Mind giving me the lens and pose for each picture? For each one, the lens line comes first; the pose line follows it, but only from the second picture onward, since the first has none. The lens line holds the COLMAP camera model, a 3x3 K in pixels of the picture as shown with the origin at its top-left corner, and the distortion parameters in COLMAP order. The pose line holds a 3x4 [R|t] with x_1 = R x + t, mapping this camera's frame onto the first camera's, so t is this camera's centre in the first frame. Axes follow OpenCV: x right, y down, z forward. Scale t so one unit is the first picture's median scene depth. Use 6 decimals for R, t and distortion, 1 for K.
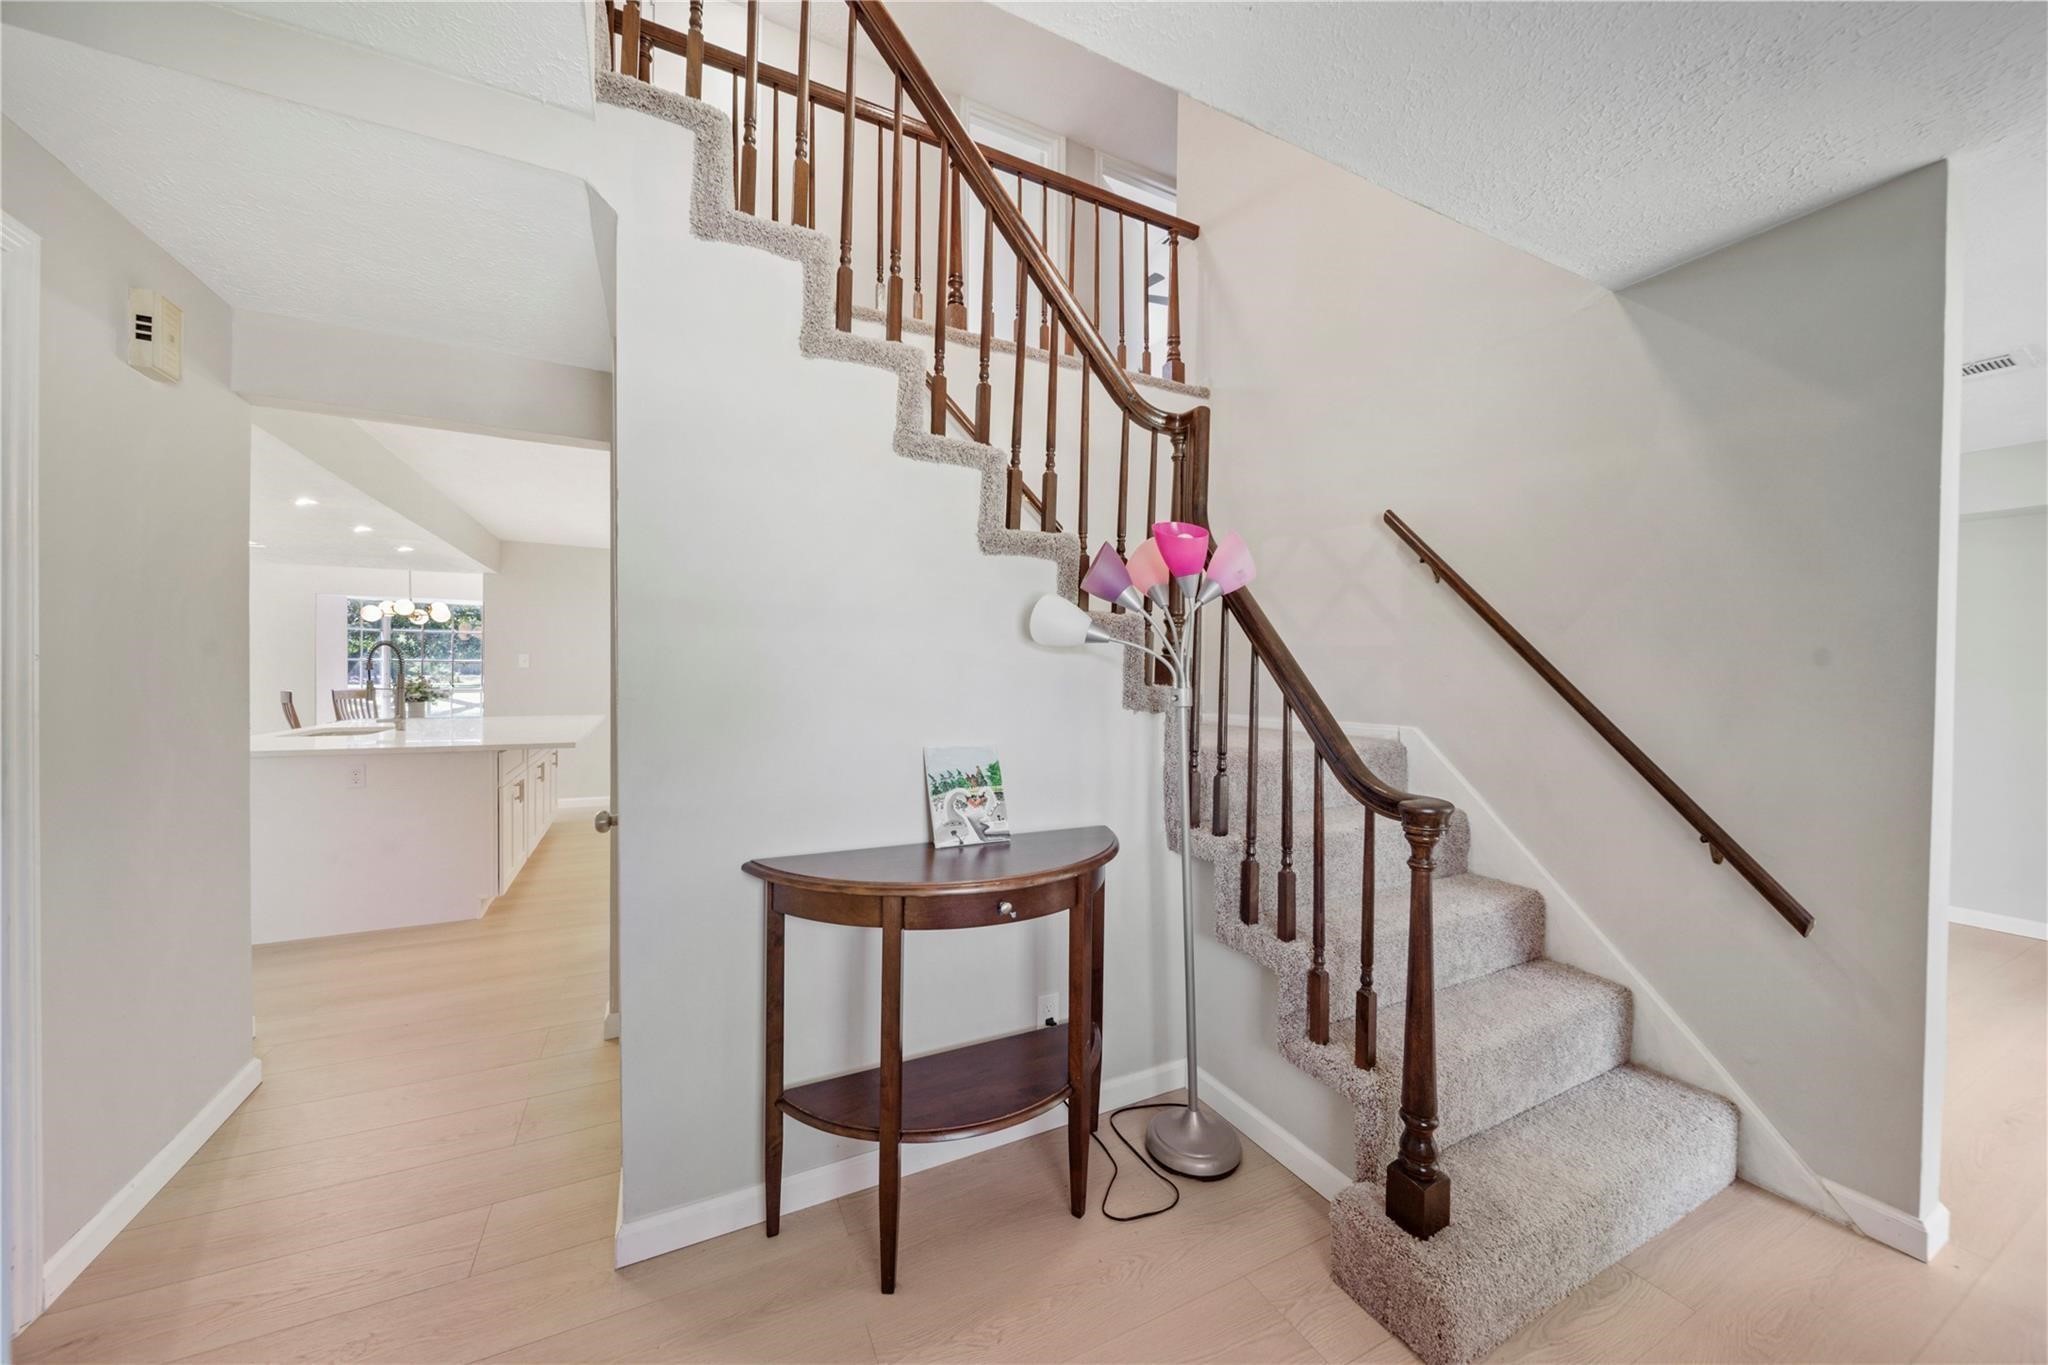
lens RADIAL K [[733.7, 0, 1022.0], [0, 733.7, 676.9], [0, 0, 1]] dist [-0.000705, -0.000020]
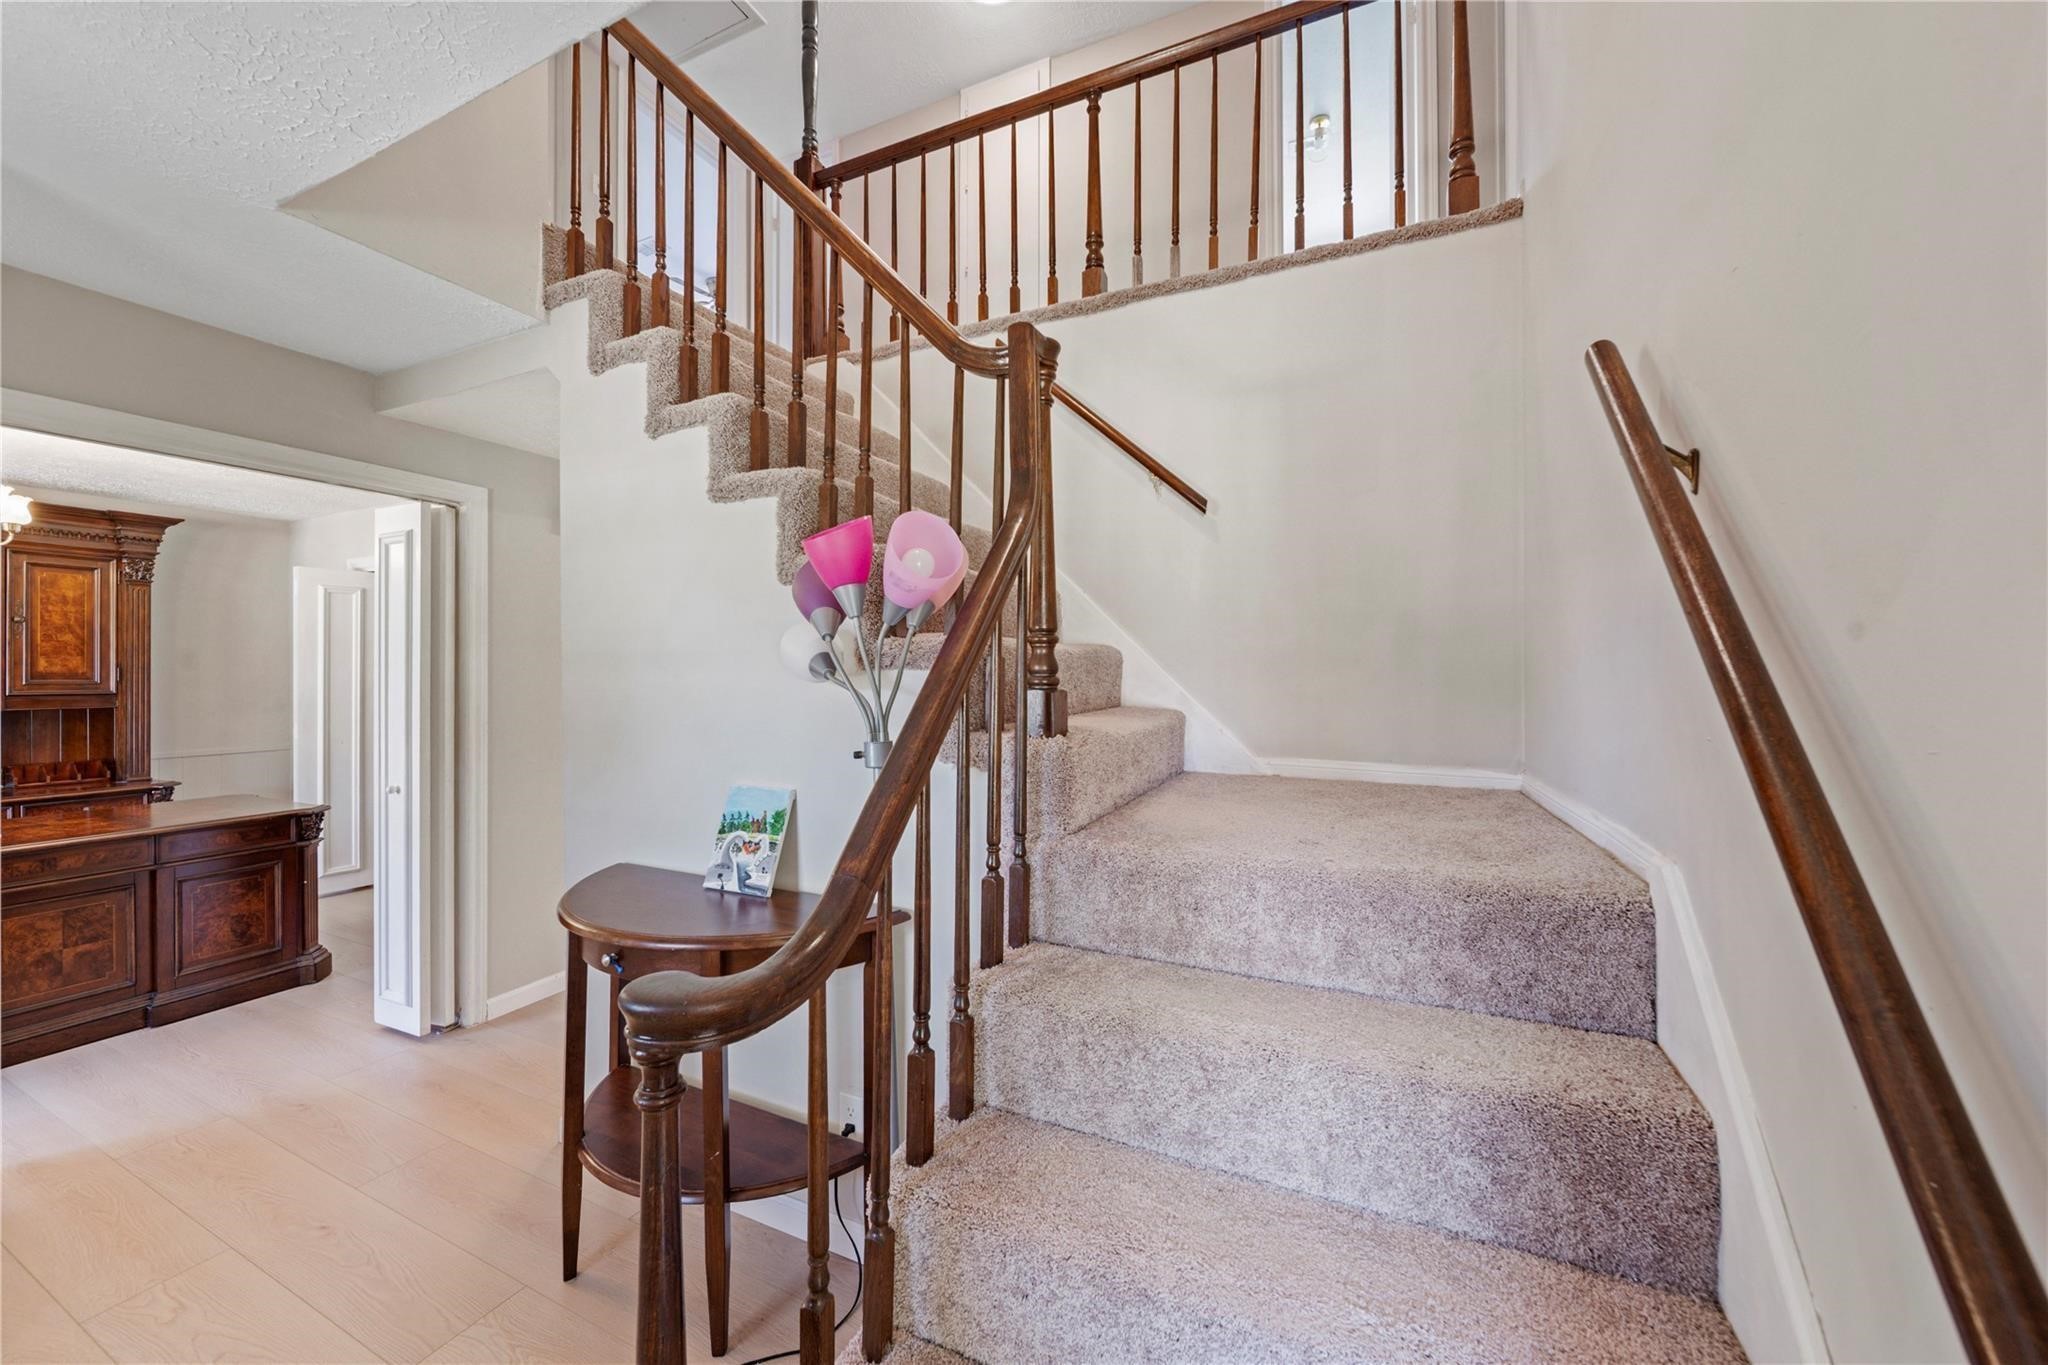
lens RADIAL K [[733.7, 0, 1022.0], [0, 733.7, 676.9], [0, 0, 1]] dist [-0.000705, -0.000020]
pose [[0.621944, -0.029925, -0.782490, 0.885716], [-0.025220, 0.997986, -0.058212, -0.002806], [0.782656, 0.055939, 0.619936, 0.670349]]
